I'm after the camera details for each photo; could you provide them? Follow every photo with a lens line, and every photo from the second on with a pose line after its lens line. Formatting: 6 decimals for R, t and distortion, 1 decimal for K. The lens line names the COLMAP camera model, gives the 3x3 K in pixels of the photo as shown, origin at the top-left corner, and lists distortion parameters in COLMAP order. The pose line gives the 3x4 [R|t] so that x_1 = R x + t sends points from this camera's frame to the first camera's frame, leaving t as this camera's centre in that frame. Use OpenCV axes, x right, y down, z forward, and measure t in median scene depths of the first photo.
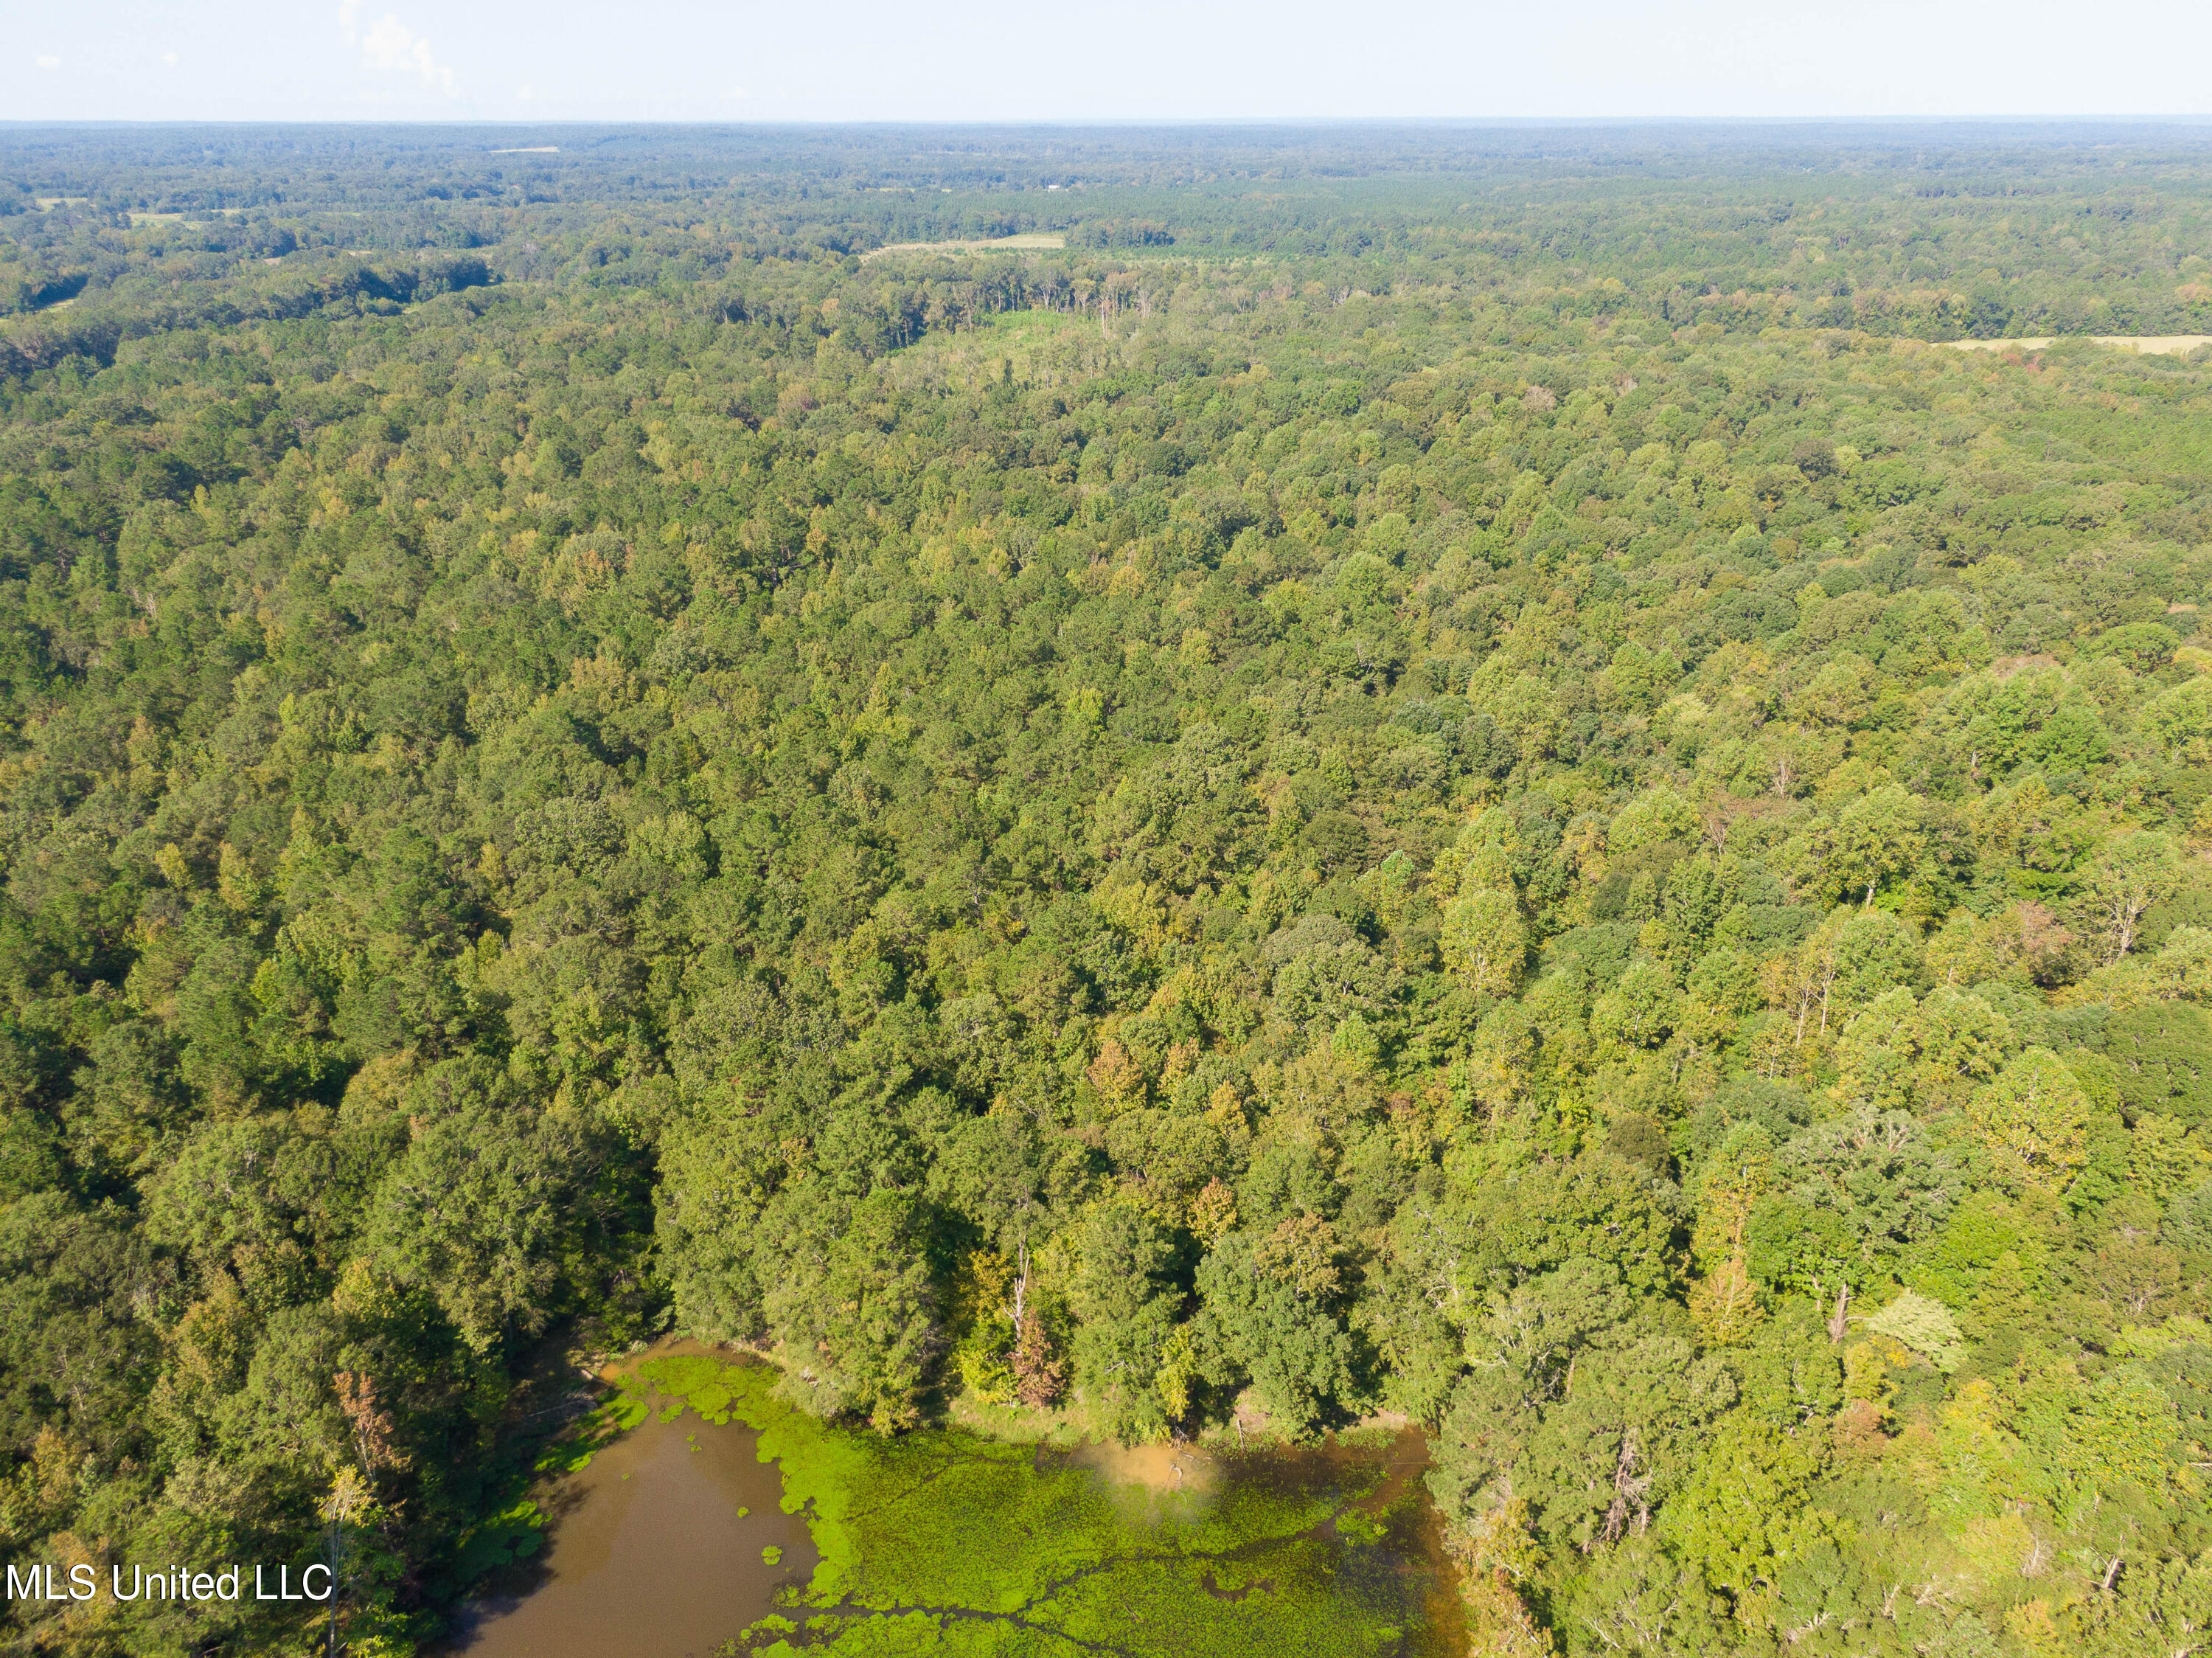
lens RADIAL K [[1576.5, 0, 1096.3], [0, 1576.5, 847.5], [0, 0, 1]] dist [0.035519, -0.048304]
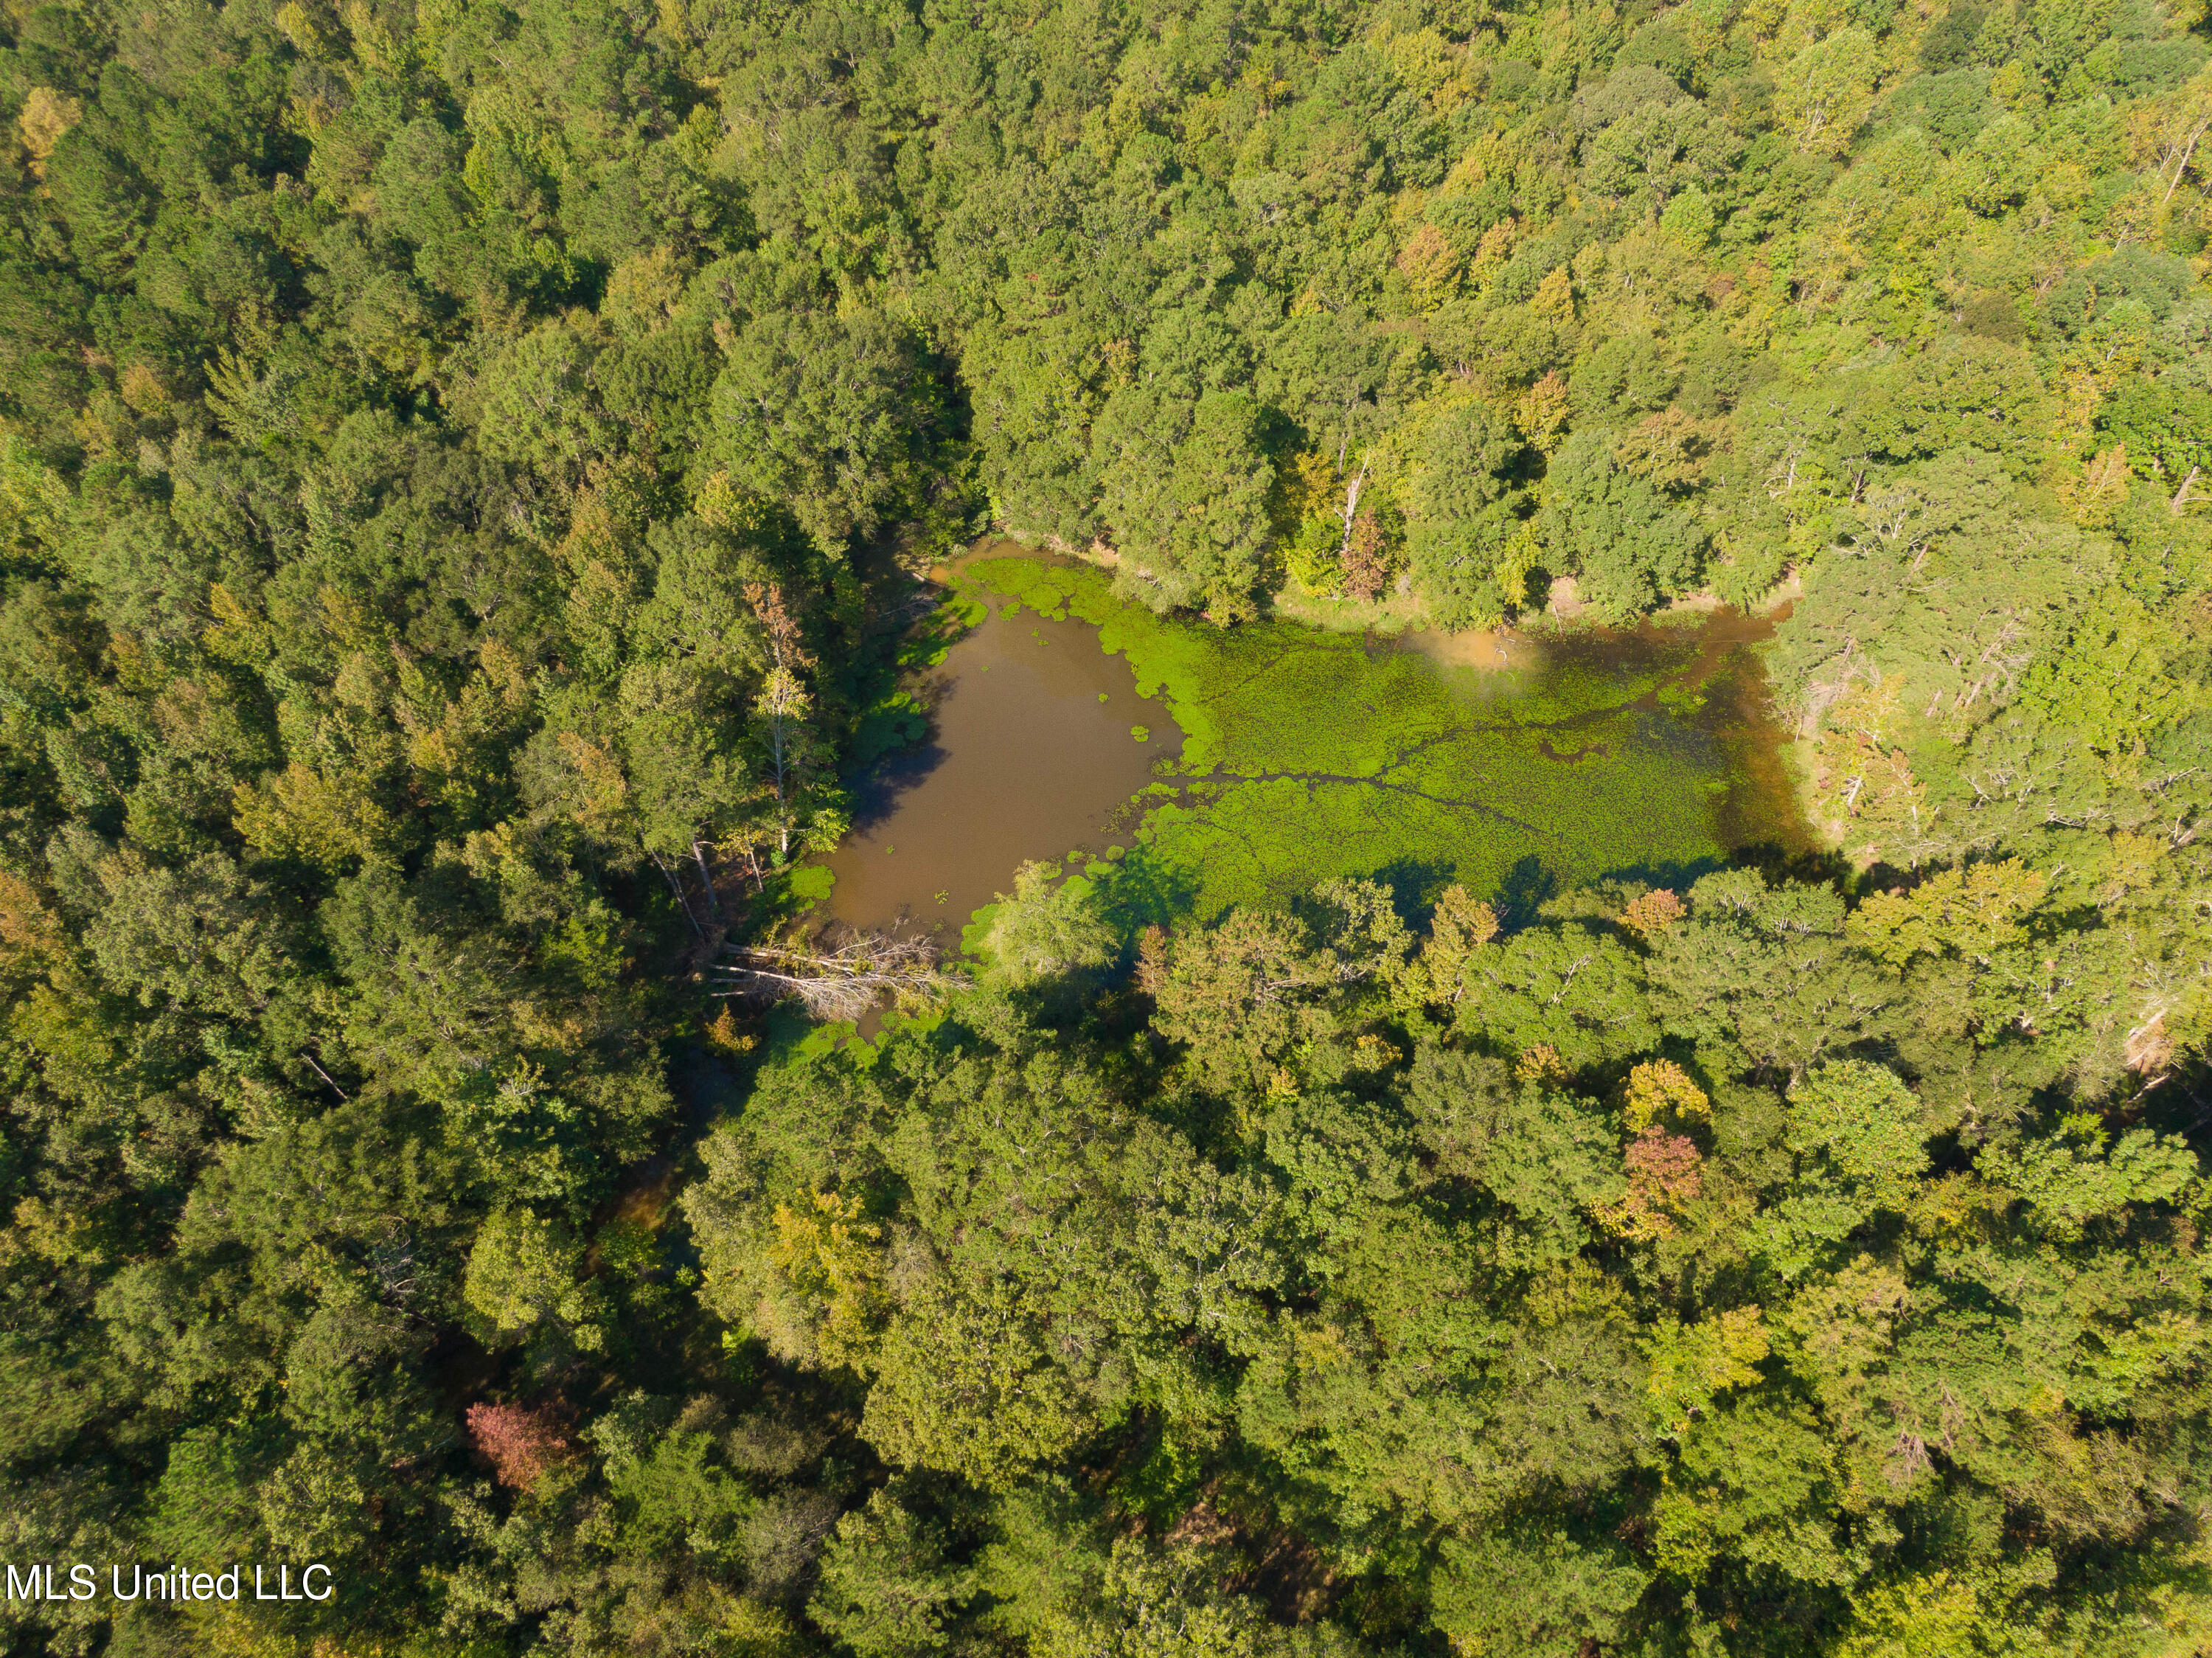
lens RADIAL K [[1576.5, 0, 1197.6], [0, 1576.5, 830.7], [0, 0, 1]] dist [0.035519, -0.048304]
pose [[0.999780, -0.020831, -0.002358, -0.142937], [0.019456, 0.880063, 0.474459, -0.009117], [-0.007808, -0.474400, 0.880275, 0.008363]]
